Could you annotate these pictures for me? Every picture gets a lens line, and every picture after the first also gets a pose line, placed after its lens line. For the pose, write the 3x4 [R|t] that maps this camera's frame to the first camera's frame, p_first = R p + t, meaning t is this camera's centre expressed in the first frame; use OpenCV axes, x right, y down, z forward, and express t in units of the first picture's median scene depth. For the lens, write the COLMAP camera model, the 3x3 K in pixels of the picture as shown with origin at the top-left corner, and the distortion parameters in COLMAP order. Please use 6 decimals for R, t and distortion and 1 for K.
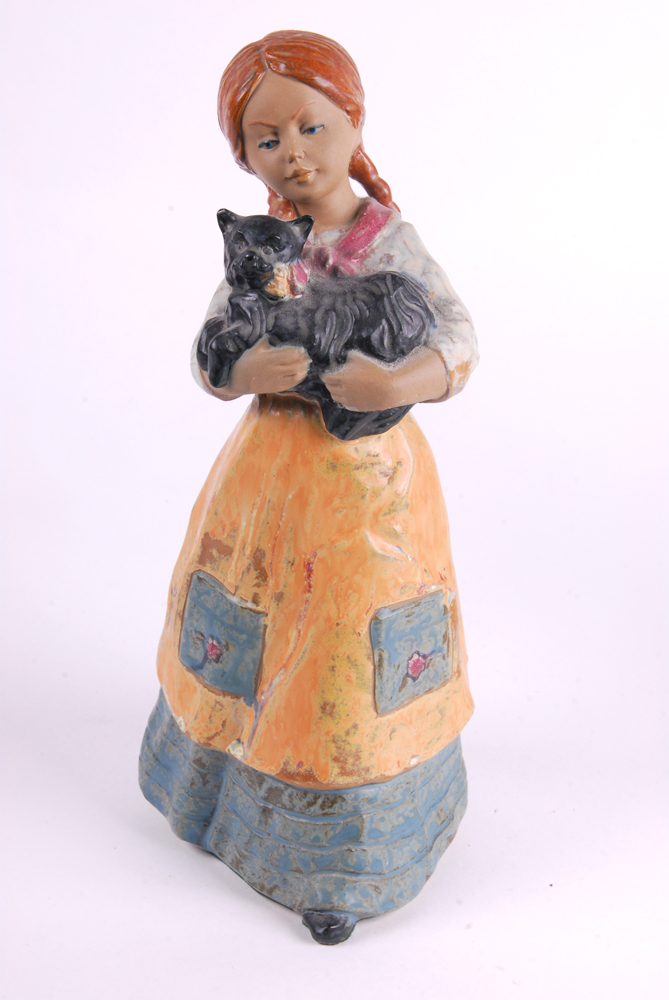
lens RADIAL K [[1863.4, 0, 333.5], [0, 1863.4, 512.9], [0, 0, 1]] dist [-0.075836, 0.111803]
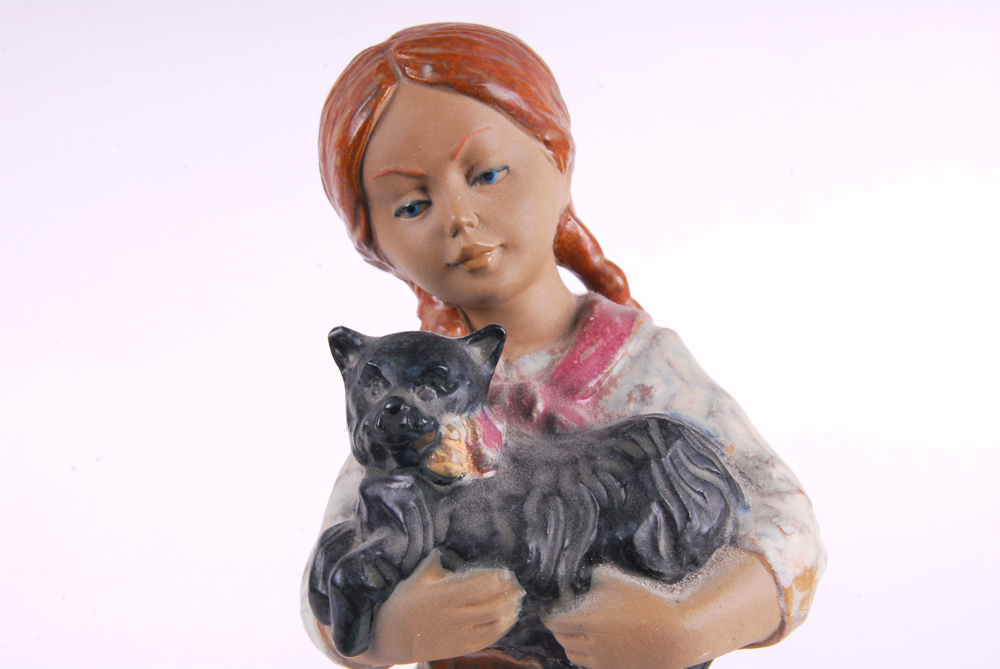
lens RADIAL K [[1863.4, 0, 567.5], [0, 1863.4, 335.1], [0, 0, 1]] dist [-0.075836, 0.111803]
pose [[0.995335, -0.080038, 0.053868, -0.021853], [0.088677, 0.978916, -0.184011, -0.053771], [-0.038004, 0.187929, 0.981447, 0.457219]]
